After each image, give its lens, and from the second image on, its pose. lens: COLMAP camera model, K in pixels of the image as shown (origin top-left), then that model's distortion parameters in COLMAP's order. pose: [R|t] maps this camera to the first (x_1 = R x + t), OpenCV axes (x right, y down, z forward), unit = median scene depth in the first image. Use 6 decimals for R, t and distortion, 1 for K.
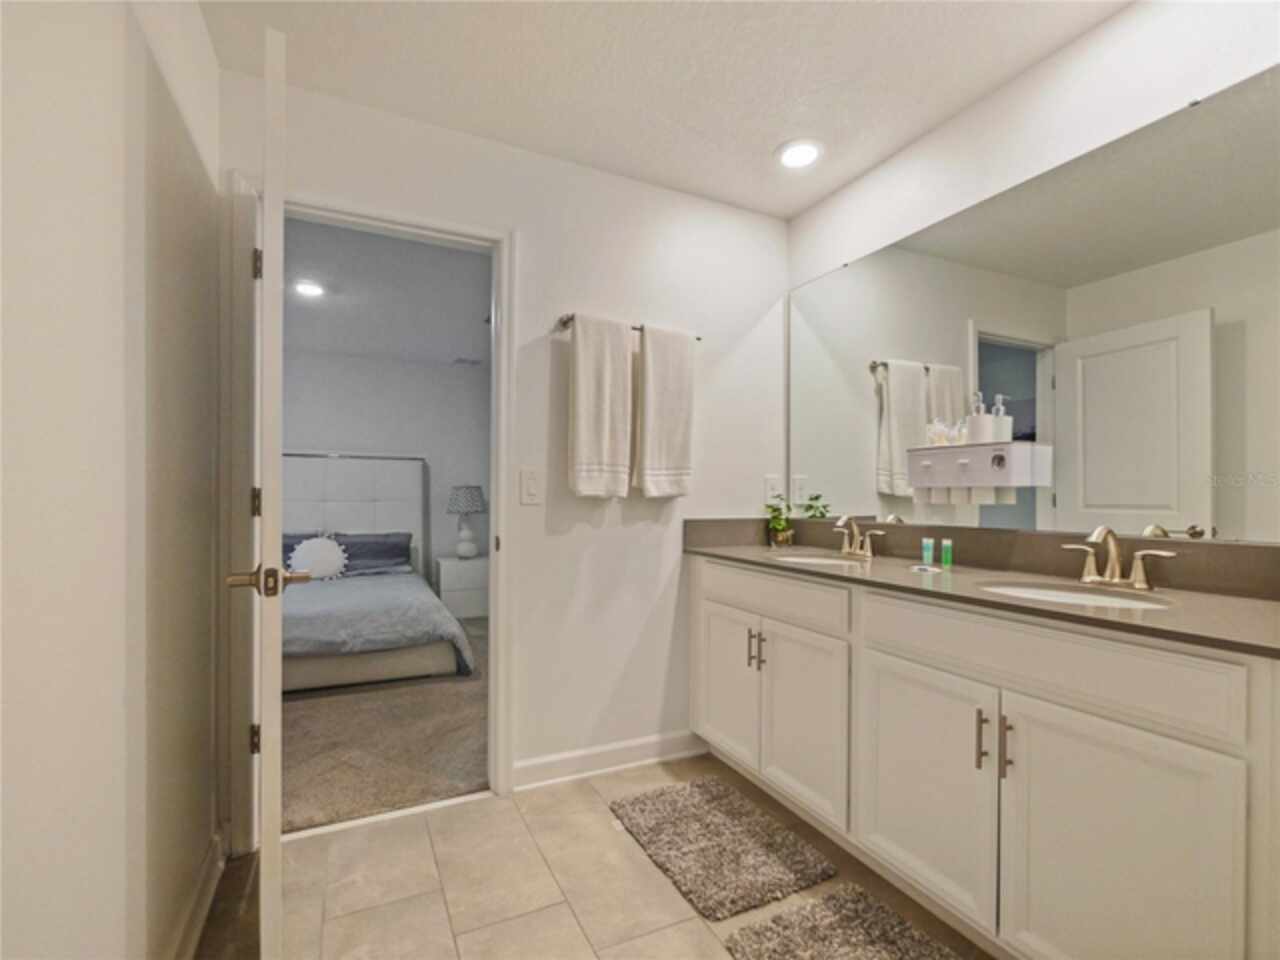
lens RADIAL K [[577.9, 0, 621.8], [0, 577.9, 488.5], [0, 0, 1]] dist [0.003155, 0.000355]
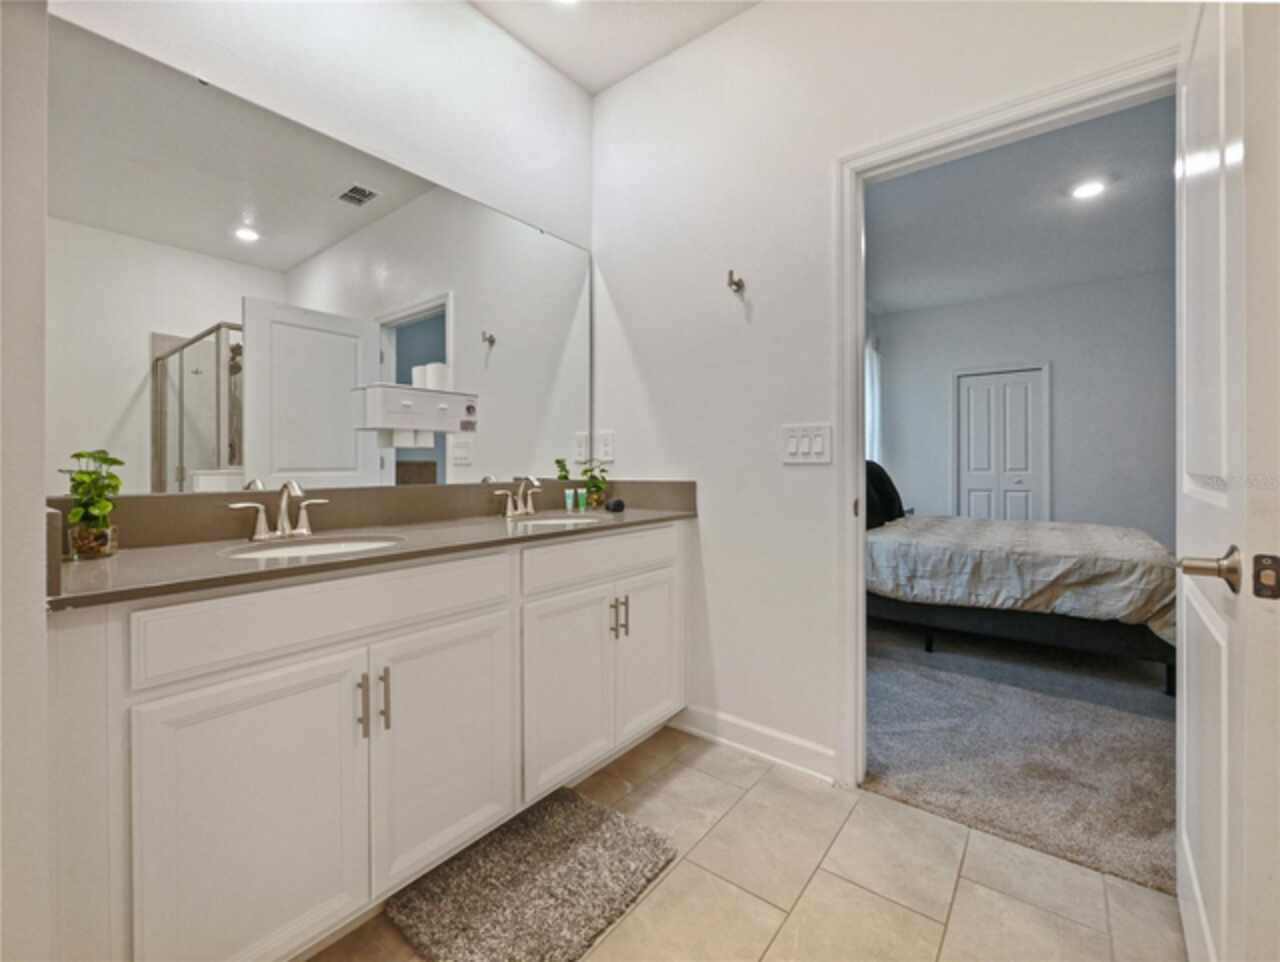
lens RADIAL K [[574.9, 0, 634.7], [0, 574.9, 458.2], [0, 0, 1]] dist [-0.000178, 0.000155]
pose [[-0.440158, -0.005920, 0.897901, -0.450678], [-0.014685, 0.999892, -0.000606, 0.012463], [-0.897800, -0.013452, -0.440197, 0.996024]]
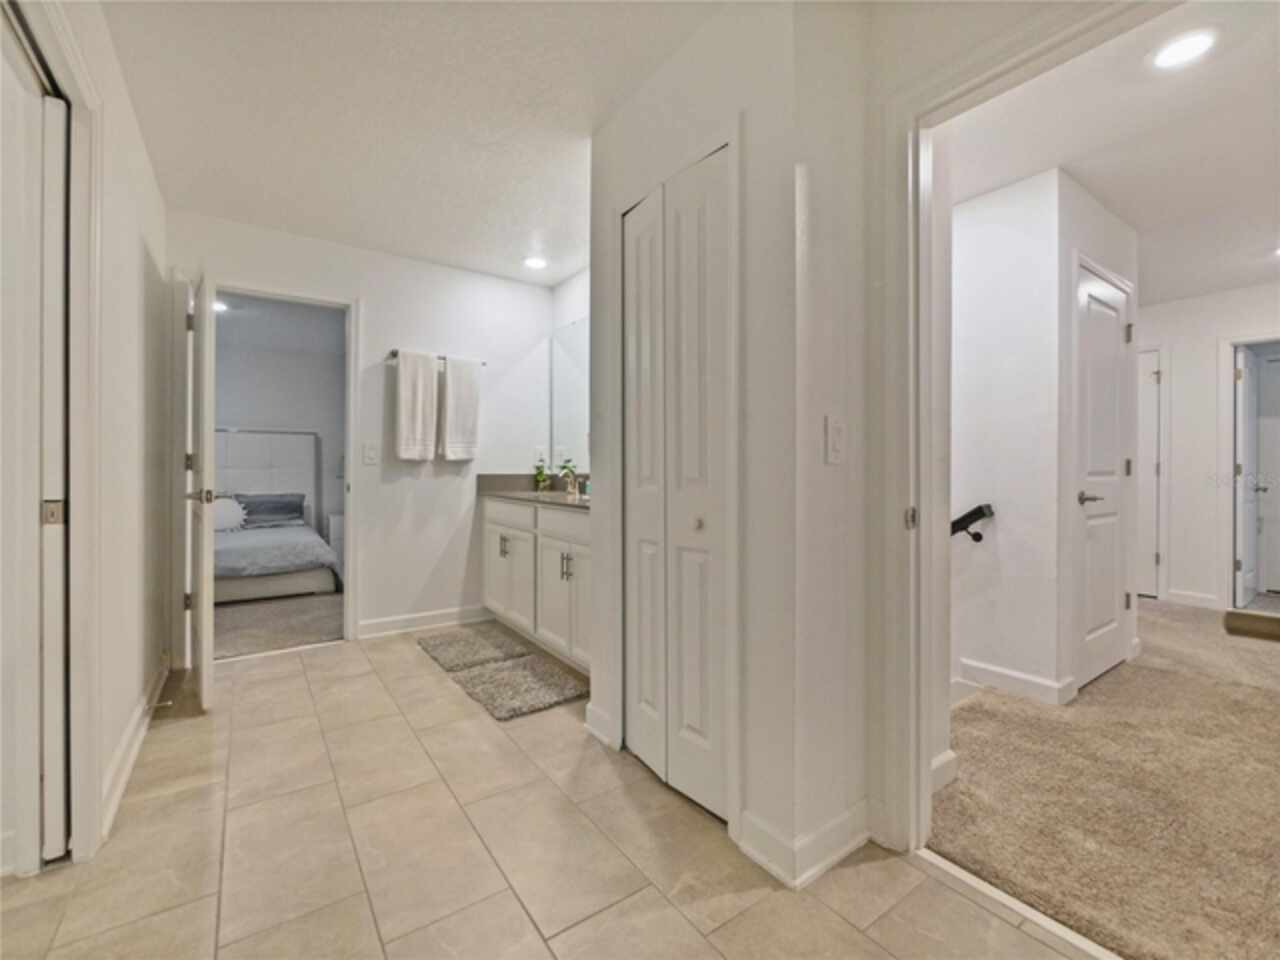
lens RADIAL K [[545.6, 0, 637.7], [0, 545.6, 470.3], [0, 0, 1]] dist [-0.002324, -0.000111]
pose [[0.984465, -0.007970, 0.175400, 0.210929], [0.004416, 0.999777, 0.020646, 0.009318], [-0.175525, -0.019551, 0.984281, -0.425554]]
